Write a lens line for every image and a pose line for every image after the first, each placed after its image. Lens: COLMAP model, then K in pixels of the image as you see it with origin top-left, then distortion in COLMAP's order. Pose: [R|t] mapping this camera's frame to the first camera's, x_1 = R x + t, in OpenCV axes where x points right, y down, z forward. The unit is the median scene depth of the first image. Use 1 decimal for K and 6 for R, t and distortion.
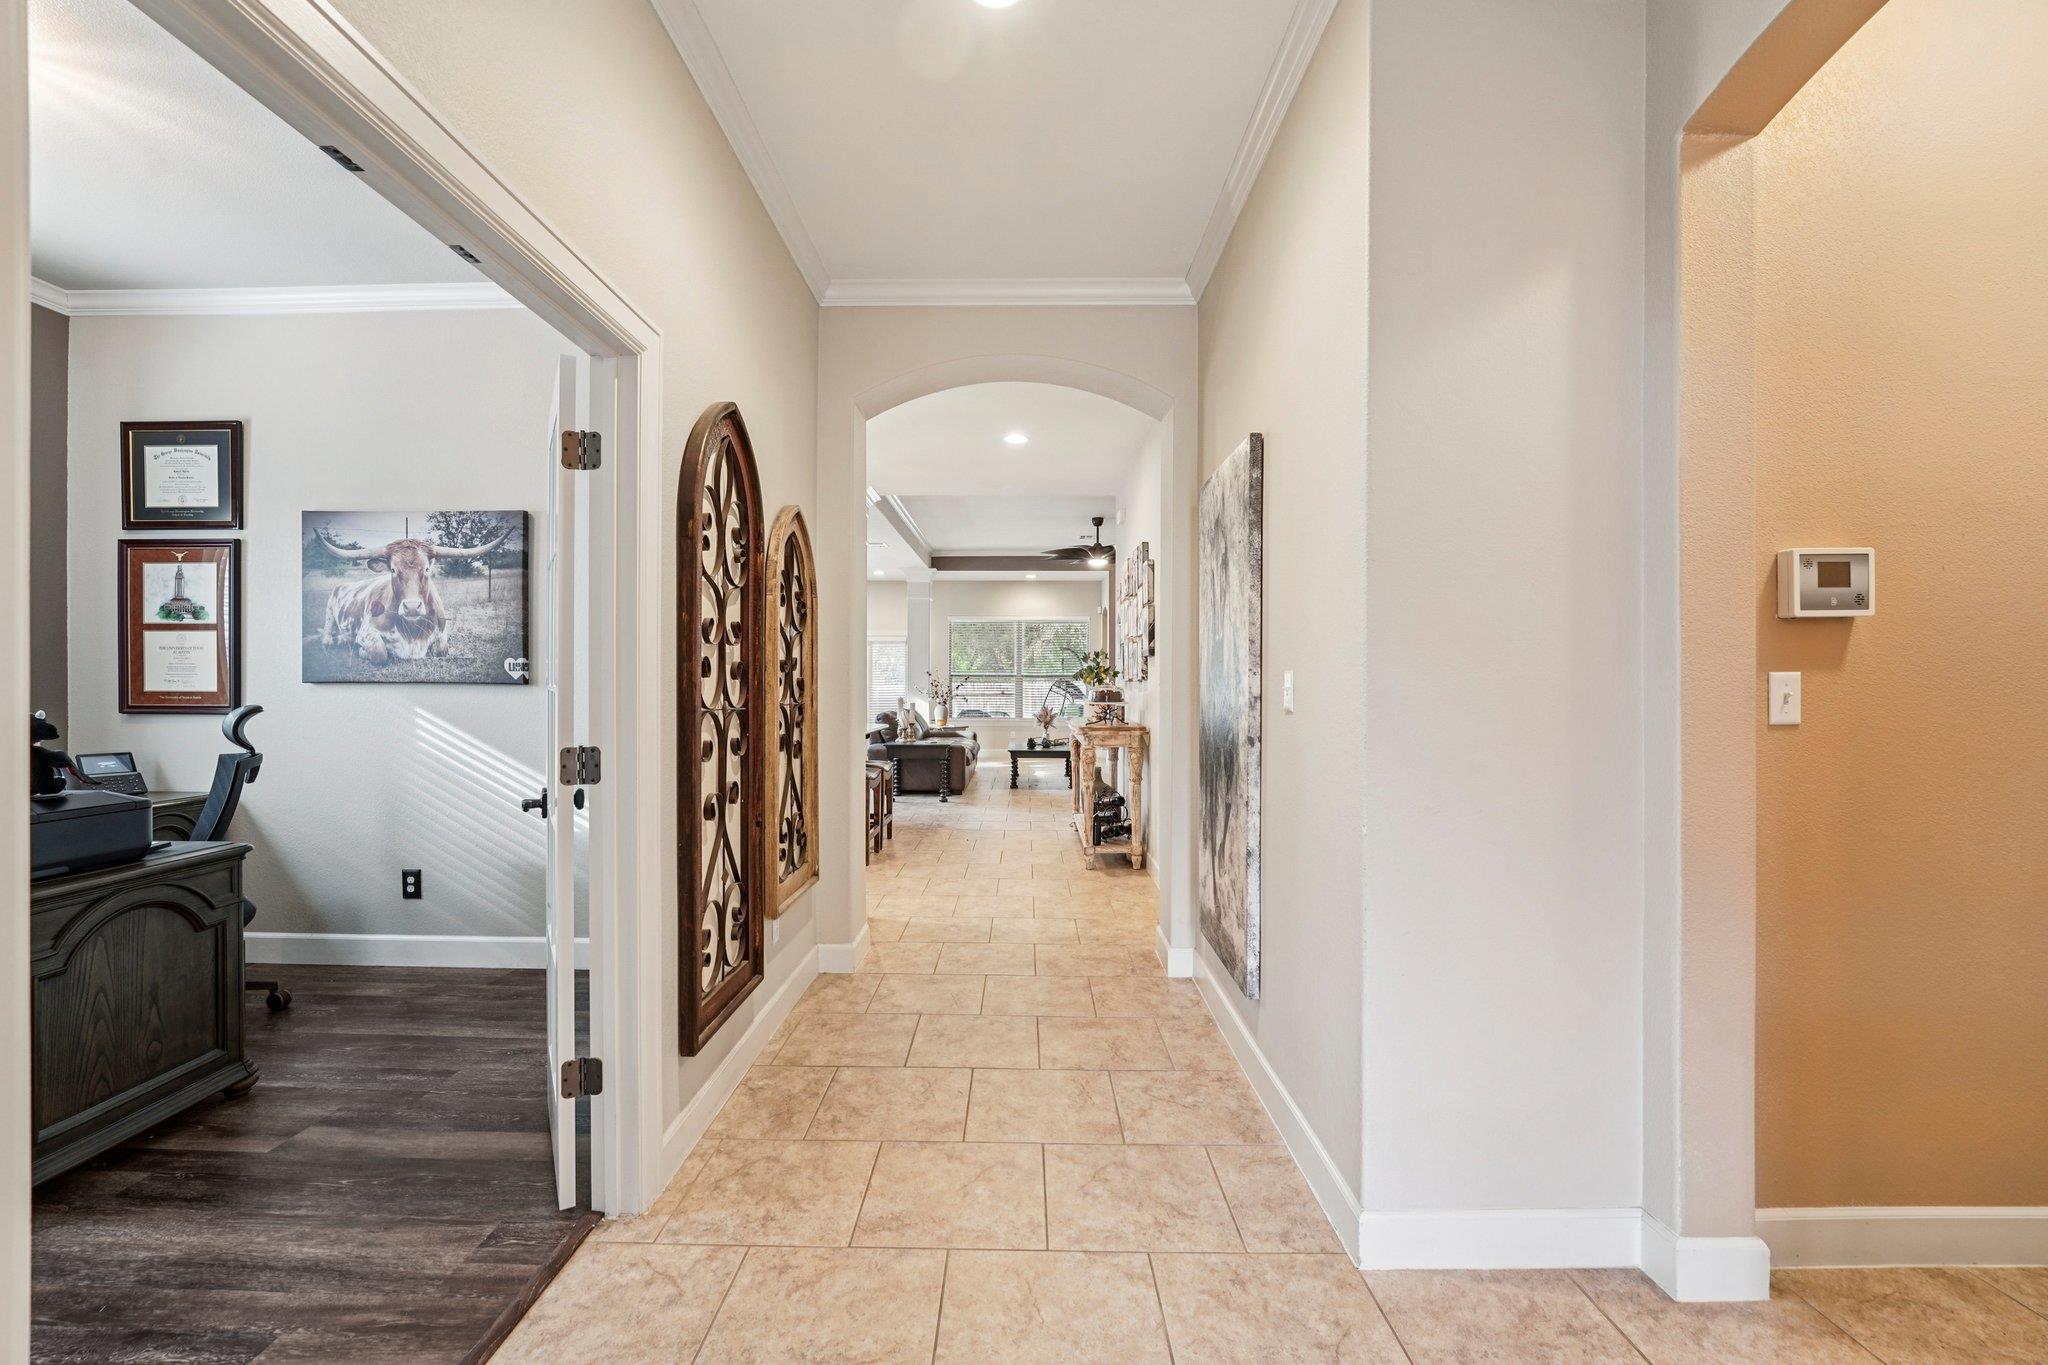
lens RADIAL K [[836.6, 0, 1001.1], [0, 836.6, 693.0], [0, 0, 1]] dist [-0.022781, 0.000925]
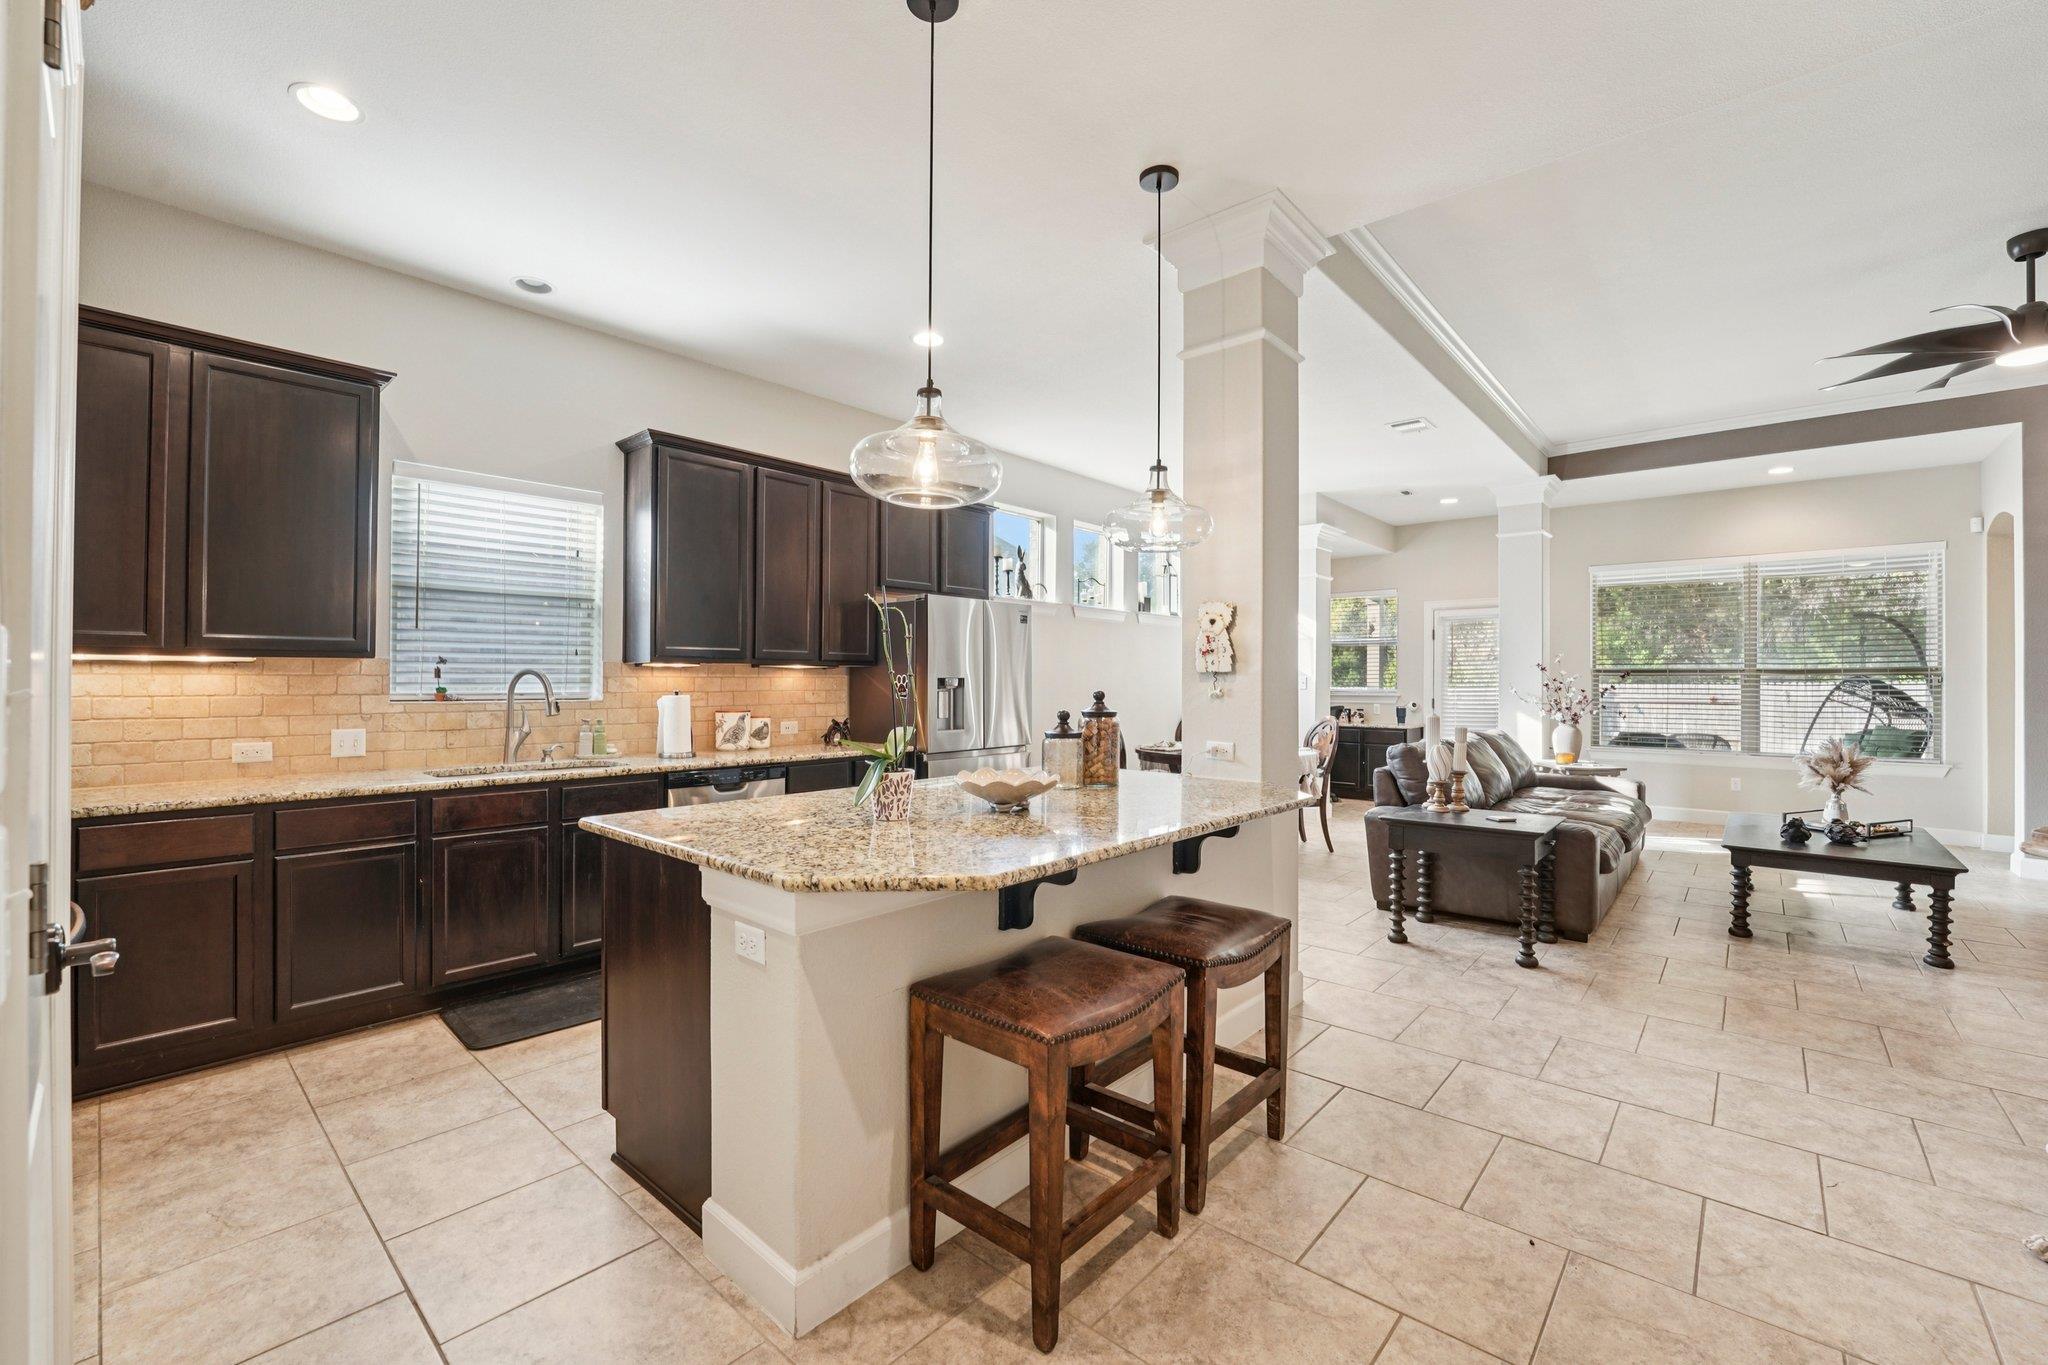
lens RADIAL K [[840.1, 0, 1014.0], [0, 840.1, 681.1], [0, 0, 1]] dist [-0.023051, 0.000303]
pose [[0.754340, -0.002456, -0.656479, 0.033238], [-0.002946, 0.999970, -0.007125, -0.028157], [0.656477, 0.007309, 0.754311, 1.226105]]
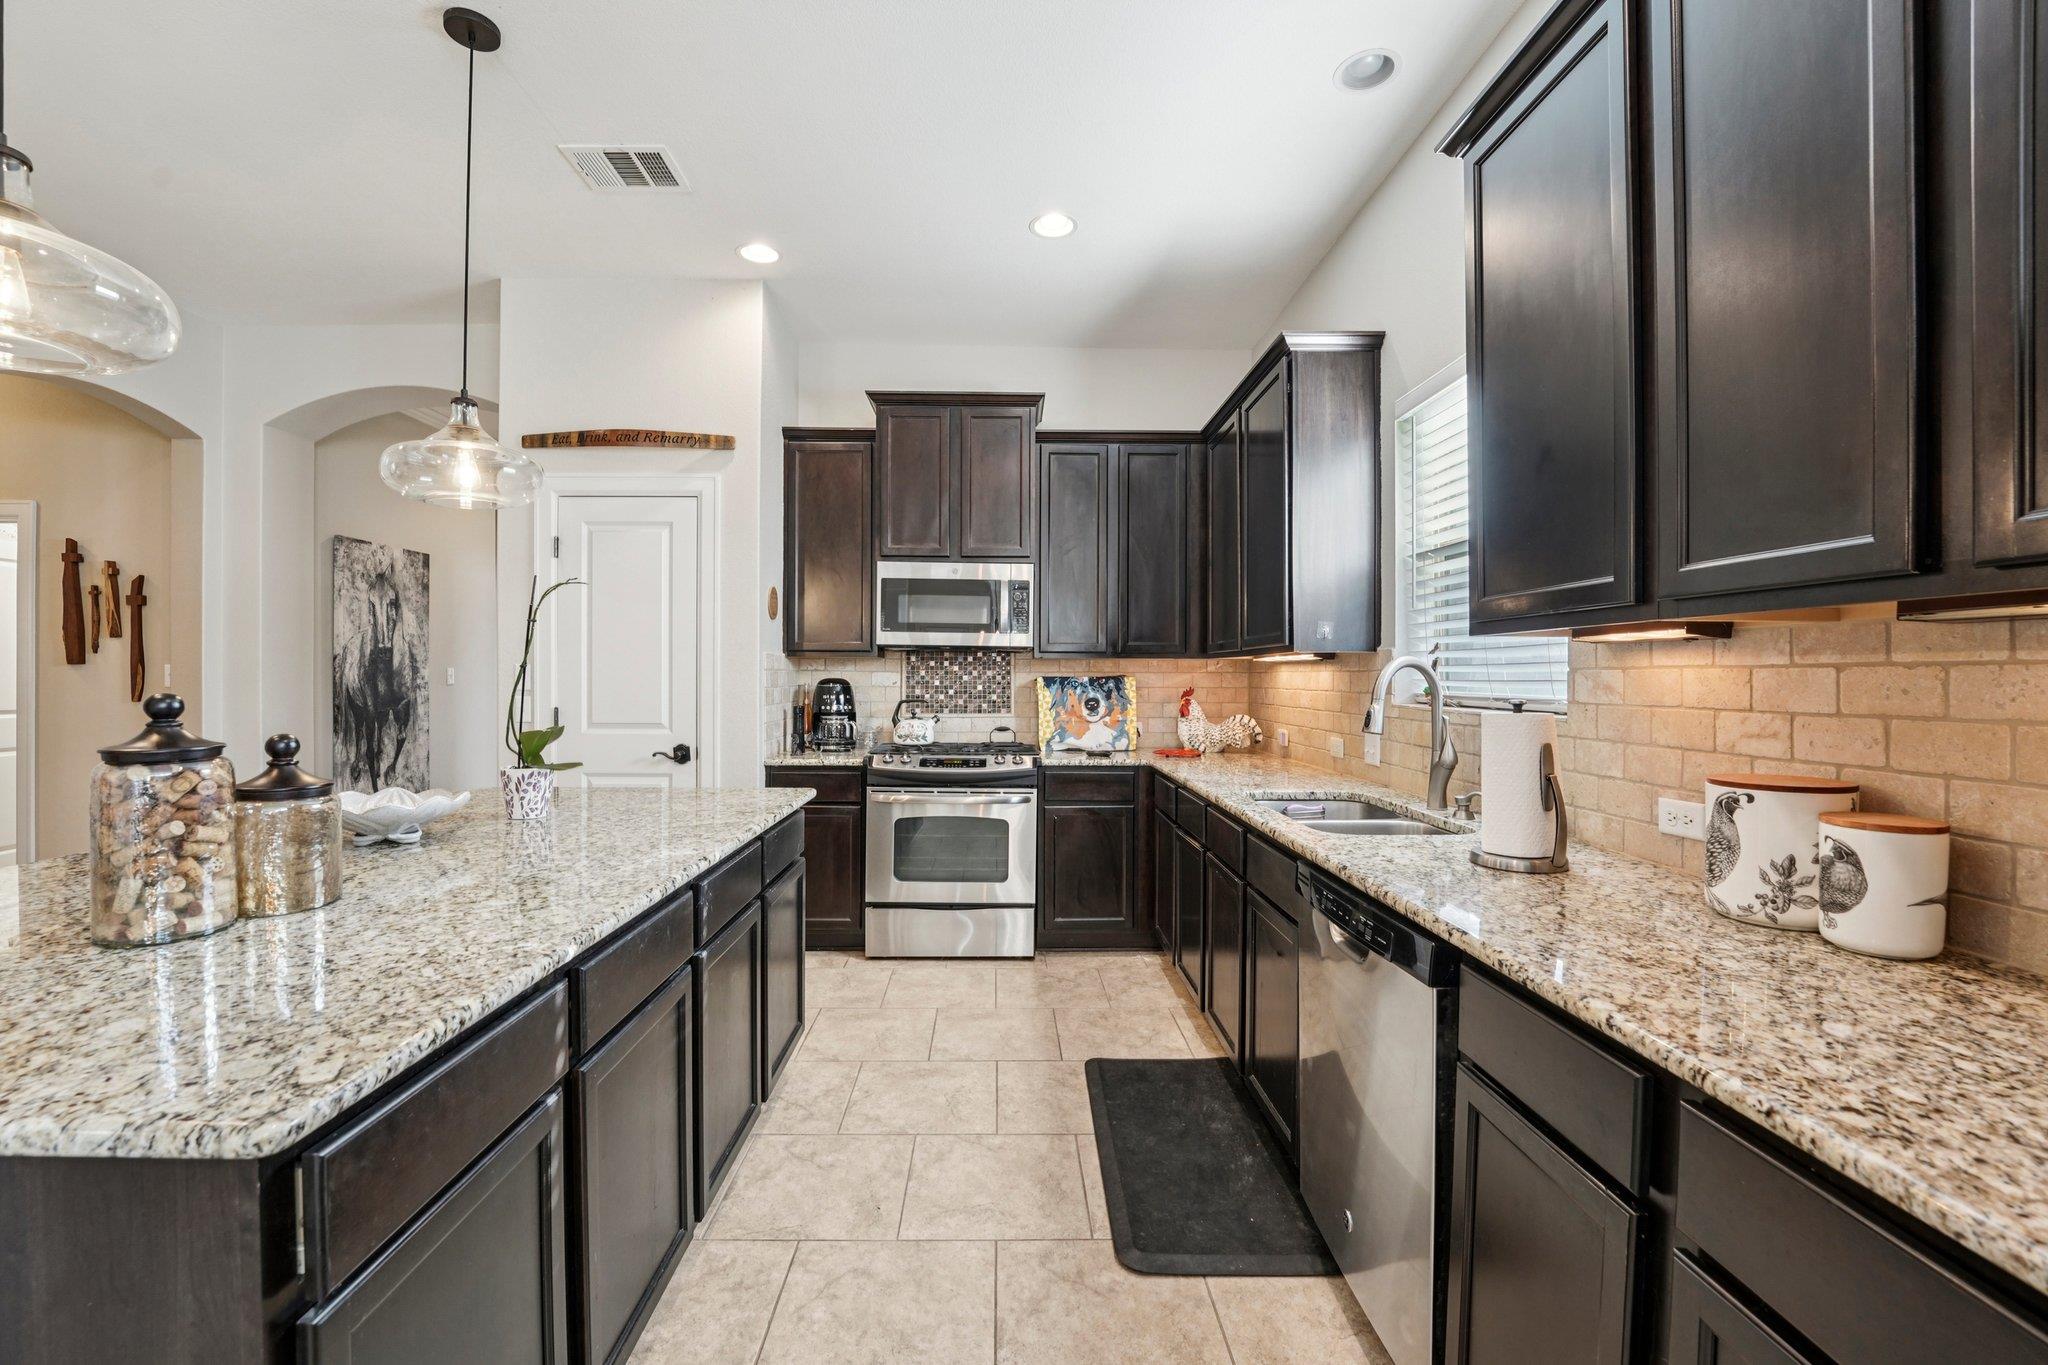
lens RADIAL K [[840.1, 0, 1014.0], [0, 840.1, 681.1], [0, 0, 1]] dist [-0.023051, 0.000303]
pose [[-0.999117, -0.006203, -0.041553, -0.761901], [-0.006666, 0.999917, 0.011021, -0.036274], [0.041482, 0.011289, -0.999075, 2.237315]]
